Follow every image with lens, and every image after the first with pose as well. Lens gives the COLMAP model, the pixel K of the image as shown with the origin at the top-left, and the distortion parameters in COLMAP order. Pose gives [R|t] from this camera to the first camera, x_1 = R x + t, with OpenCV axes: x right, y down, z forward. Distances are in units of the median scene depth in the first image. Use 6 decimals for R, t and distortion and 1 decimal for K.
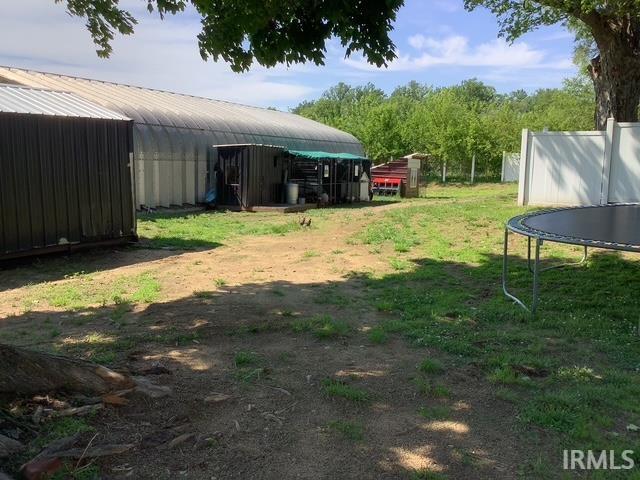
lens RADIAL K [[553.6, 0, 319.2], [0, 553.6, 243.3], [0, 0, 1]] dist [0.042282, -0.117733]
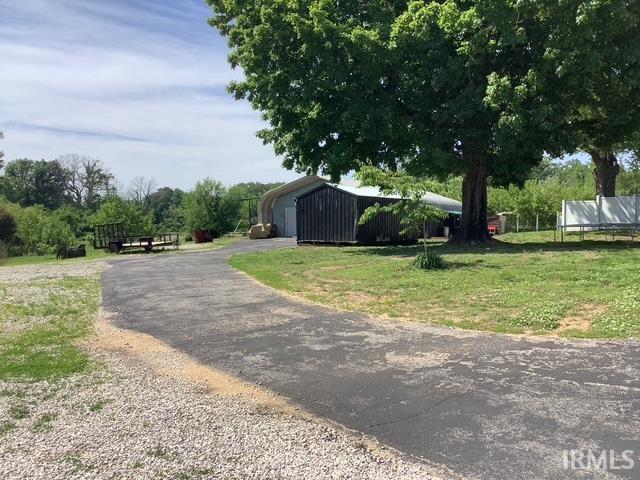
lens RADIAL K [[553.6, 0, 318.9], [0, 553.6, 236.0], [0, 0, 1]] dist [0.042282, -0.117733]
pose [[0.995271, -0.007009, -0.096888, -0.226738], [-0.005575, 0.991629, -0.129003, 0.134187], [0.096981, 0.128933, 0.986900, -0.739902]]
